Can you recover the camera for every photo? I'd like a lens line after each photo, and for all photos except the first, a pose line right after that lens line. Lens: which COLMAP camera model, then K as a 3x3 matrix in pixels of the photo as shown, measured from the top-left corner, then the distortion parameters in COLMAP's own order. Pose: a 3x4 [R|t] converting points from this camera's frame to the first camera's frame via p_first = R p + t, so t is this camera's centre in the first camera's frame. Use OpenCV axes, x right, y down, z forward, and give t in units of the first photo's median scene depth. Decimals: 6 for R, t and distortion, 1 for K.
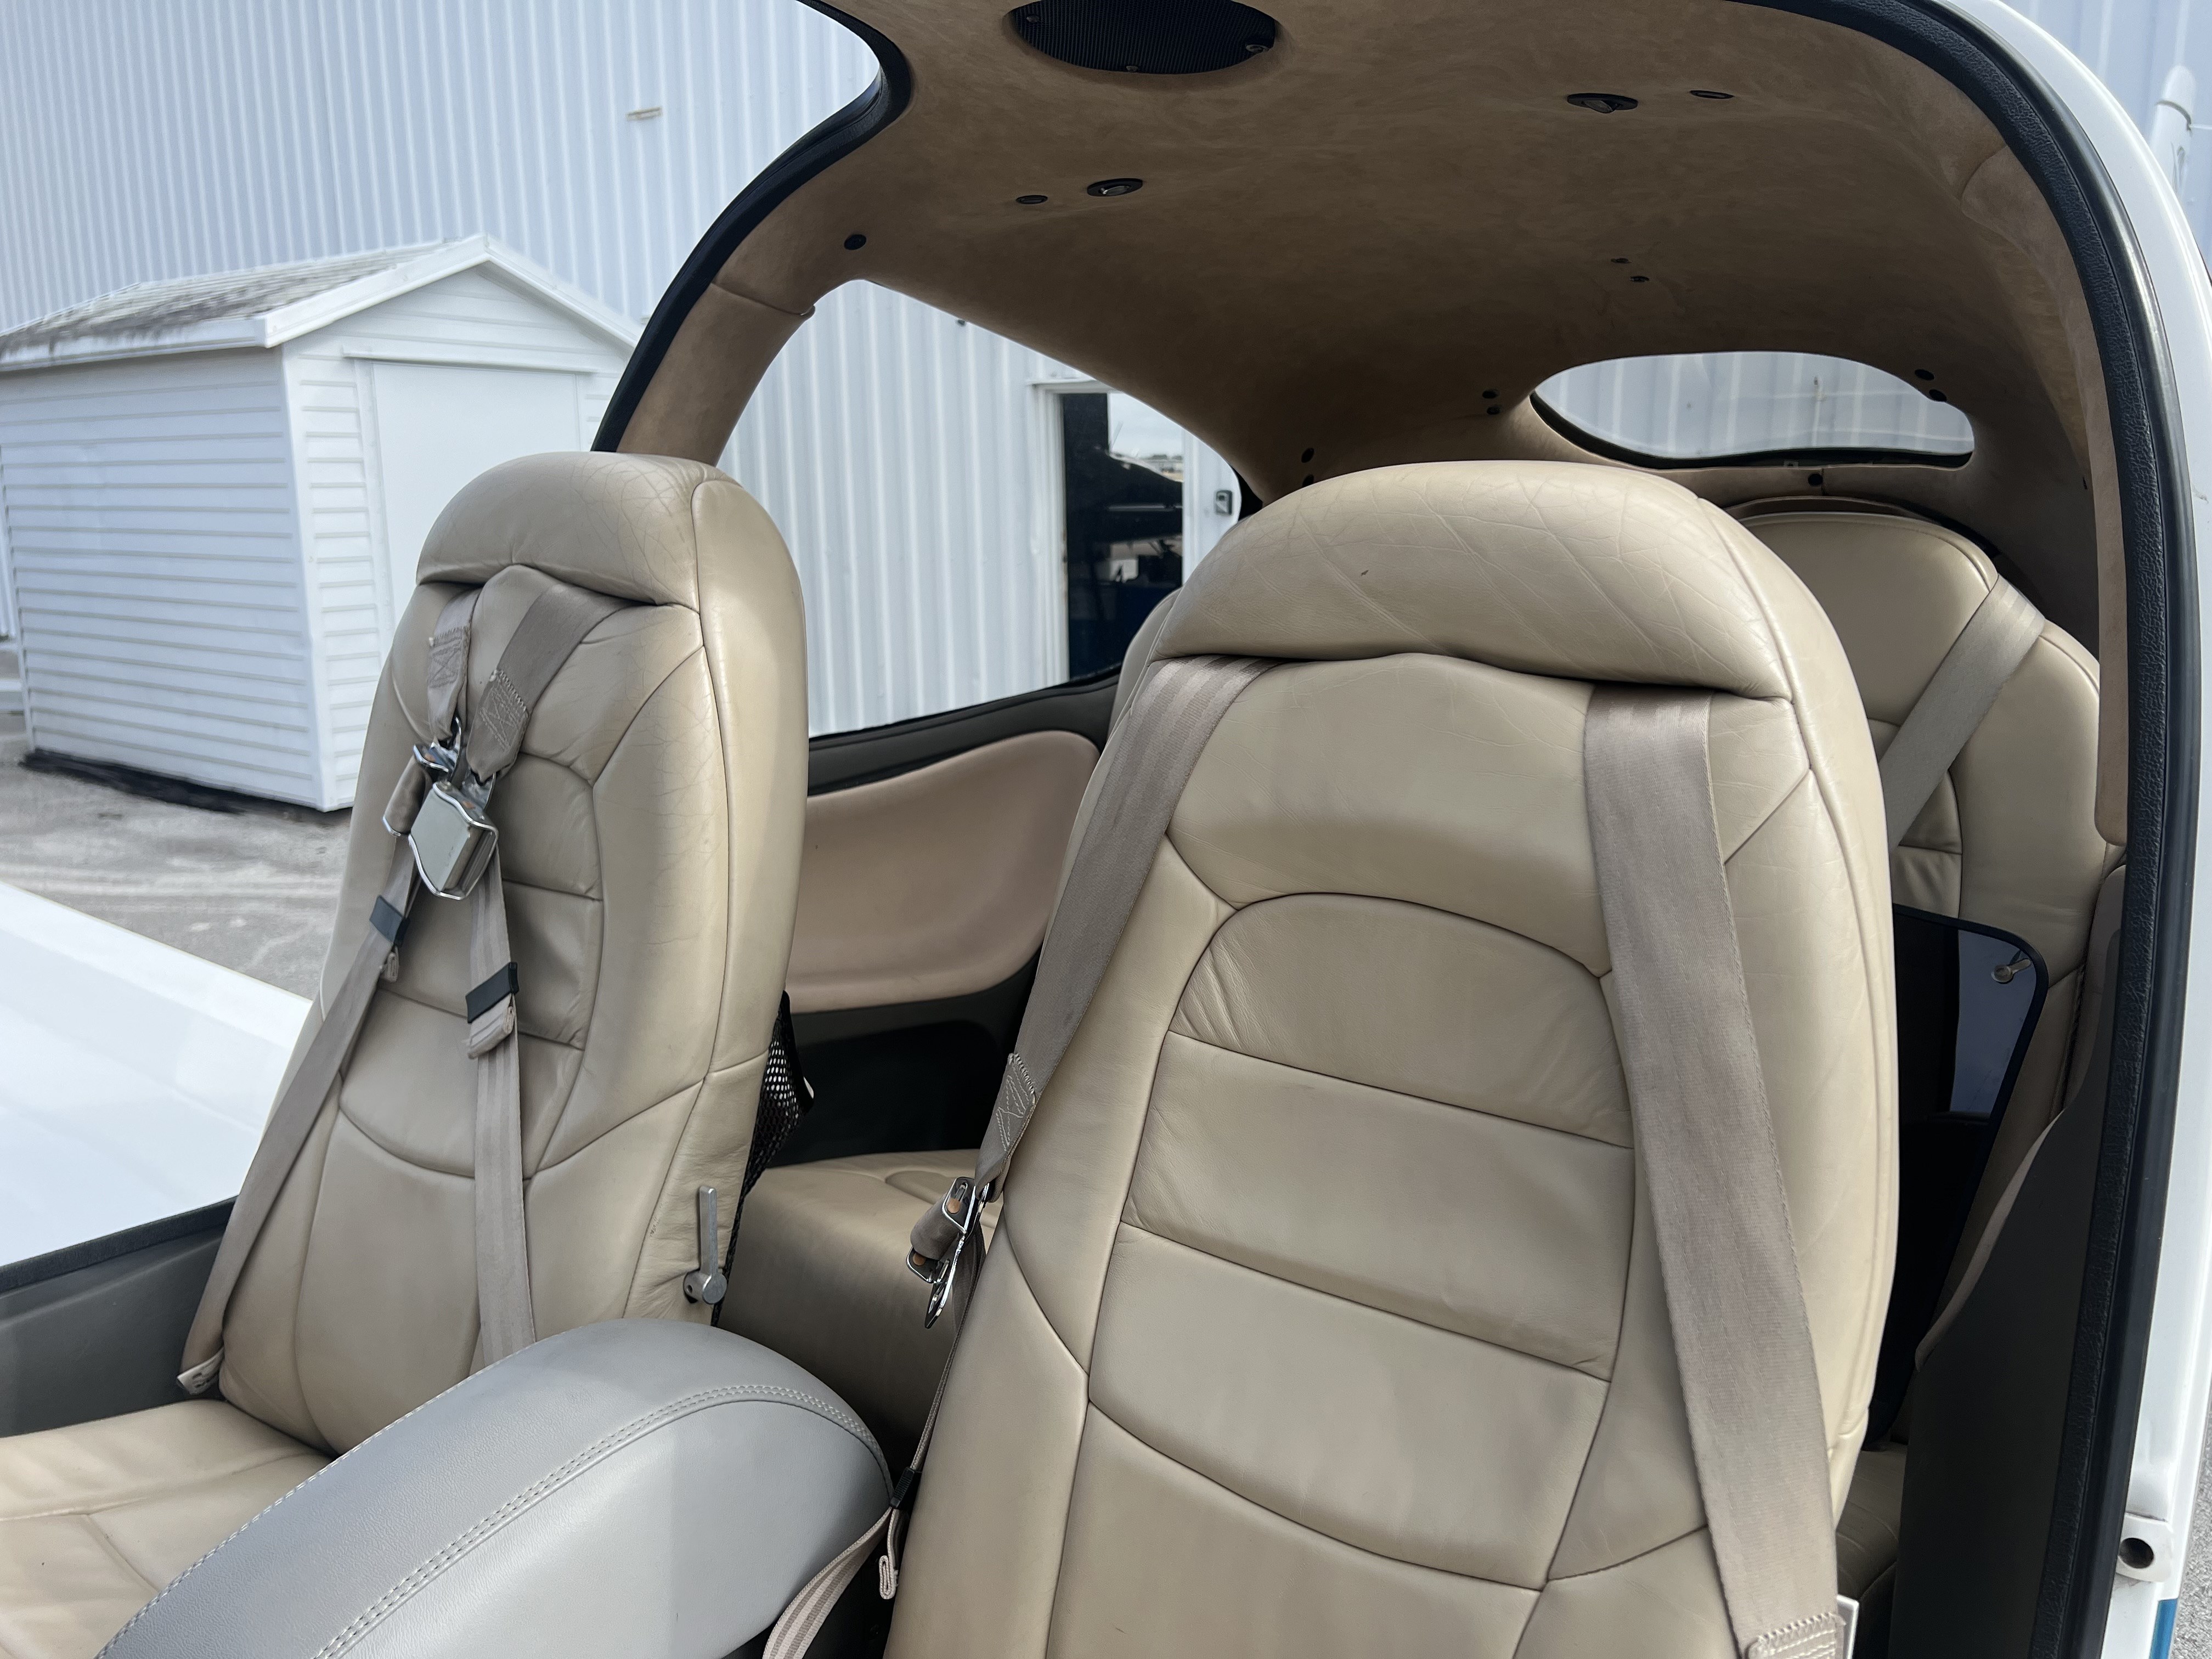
lens RADIAL K [[1678.4, 0, 1112.4], [0, 1678.4, 897.7], [0, 0, 1]] dist [0.032027, -0.040968]
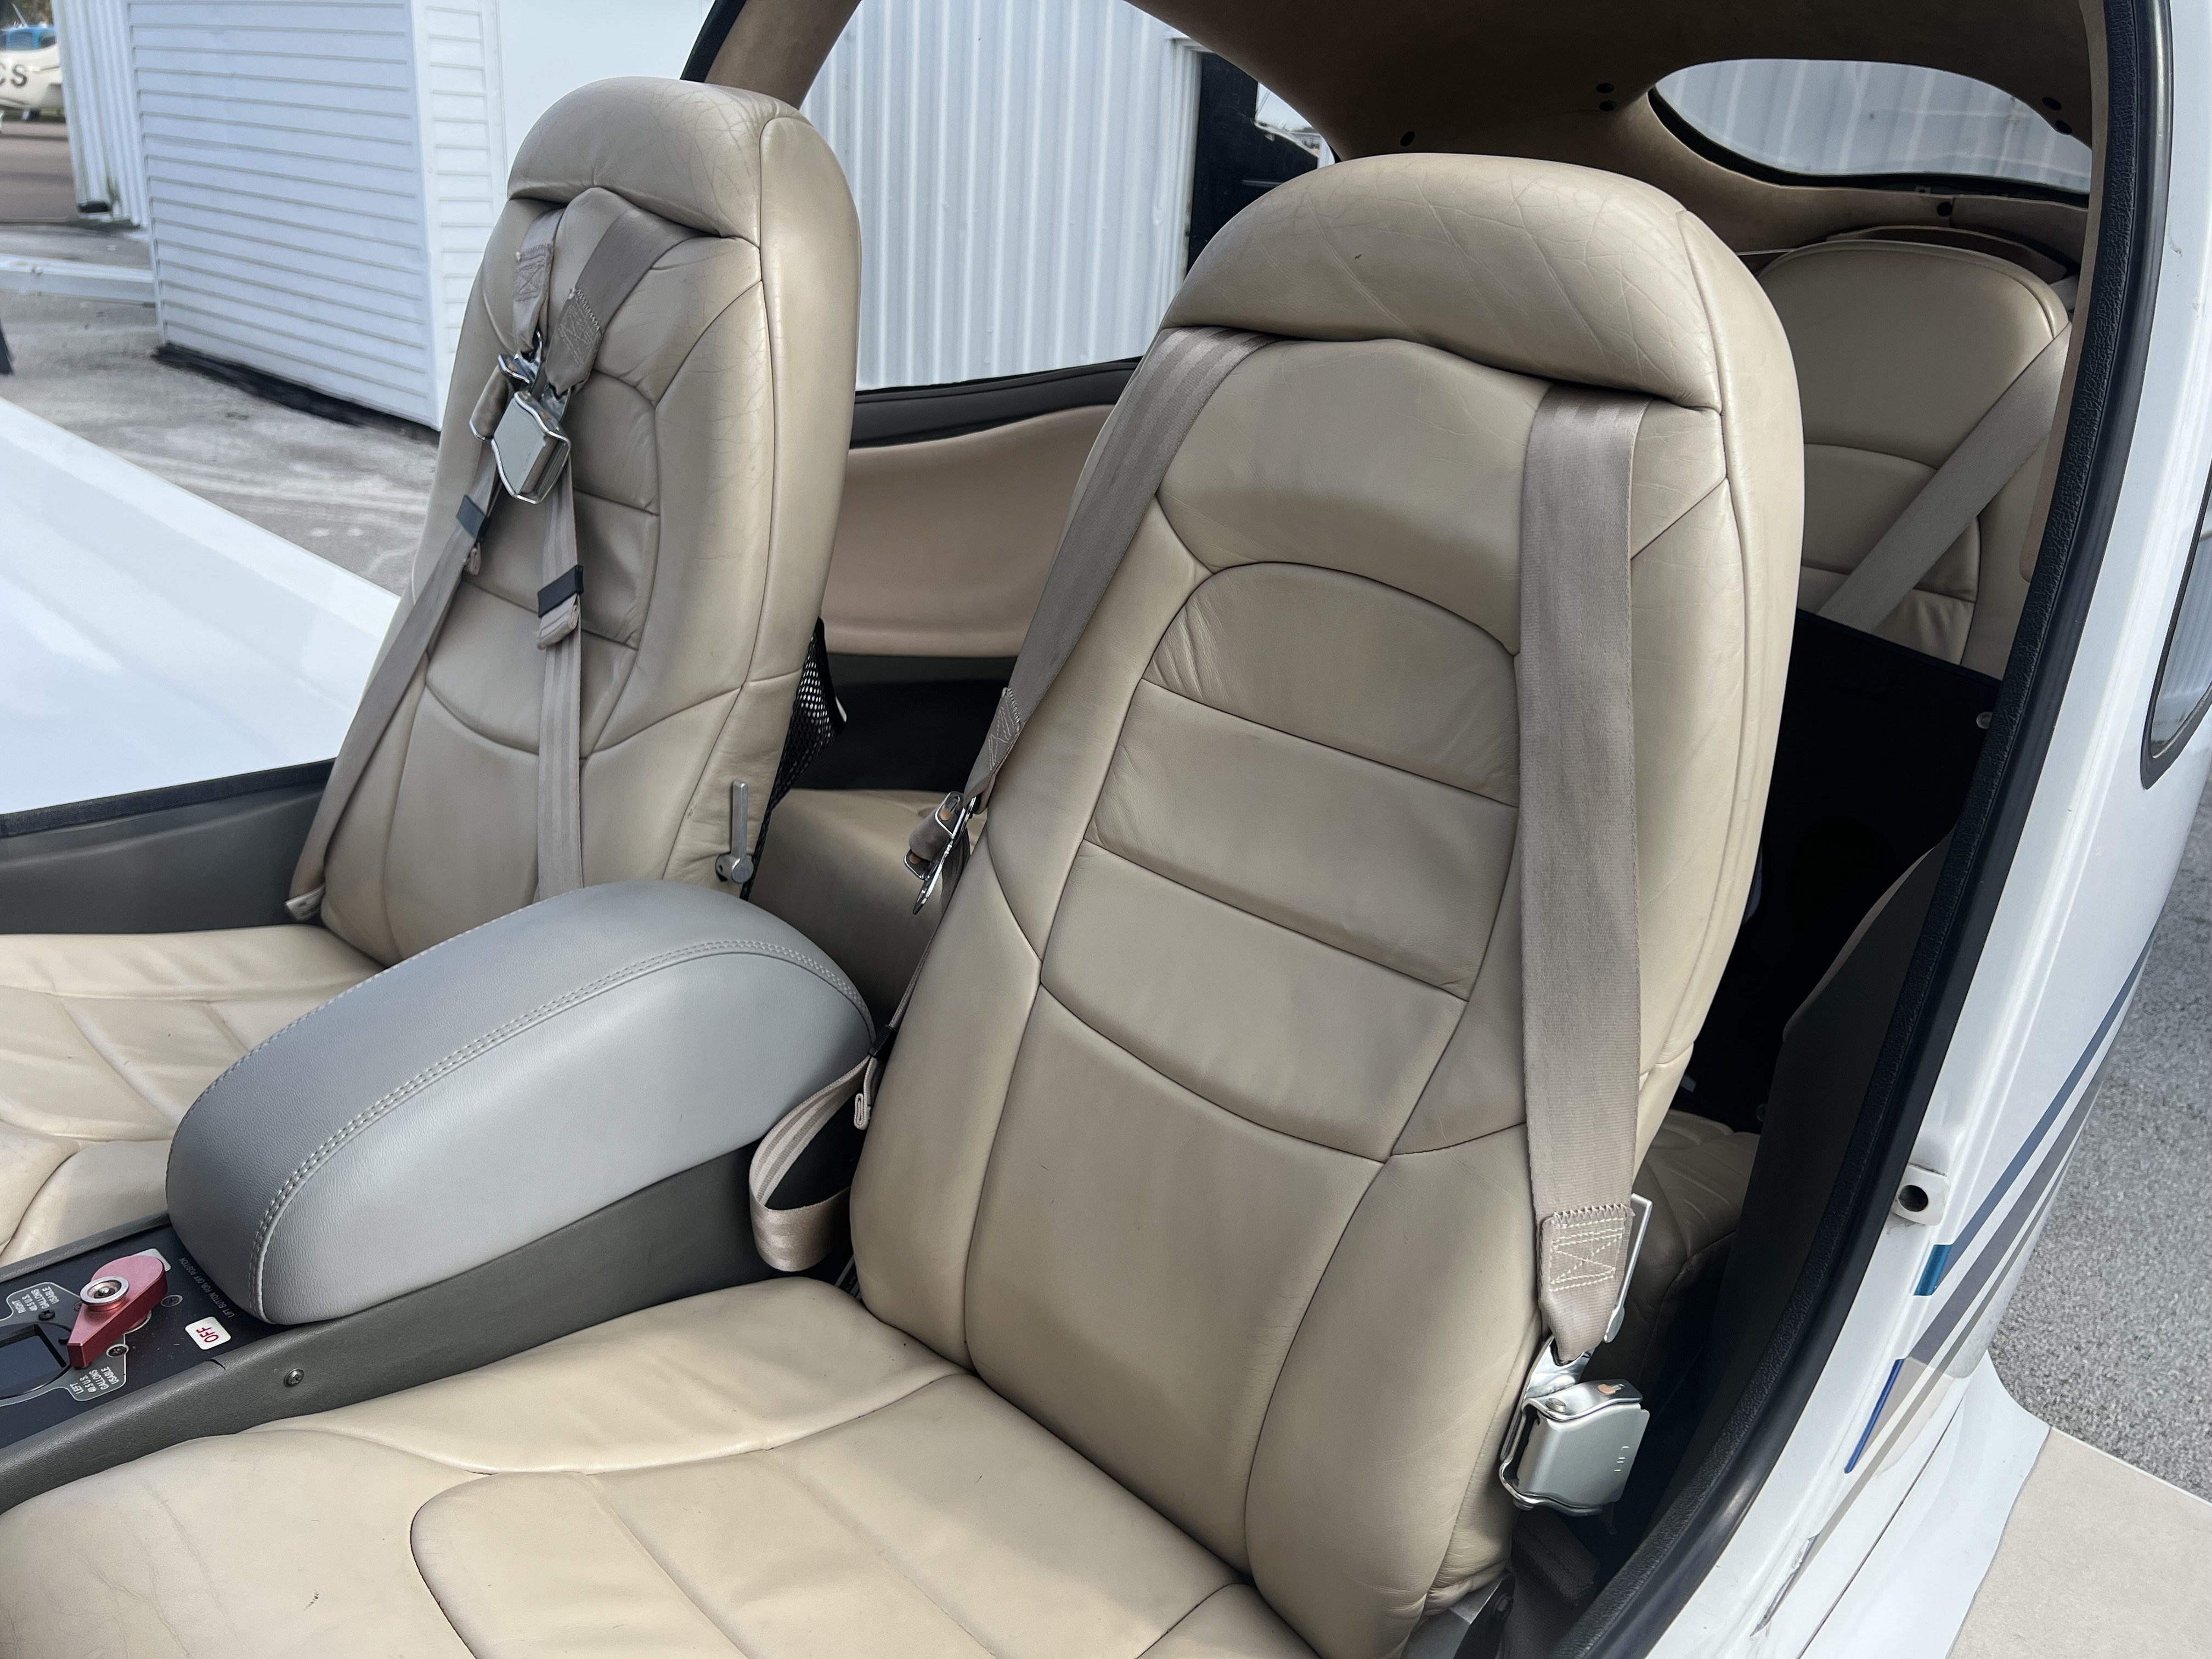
lens RADIAL K [[1678.4, 0, 1112.4], [0, 1678.4, 897.7], [0, 0, 1]] dist [0.032027, -0.040968]
pose [[0.993384, 0.103456, -0.049843, 0.071984], [-0.093133, 0.979724, 0.177389, 0.023731], [0.067184, -0.171573, 0.982878, -0.106052]]
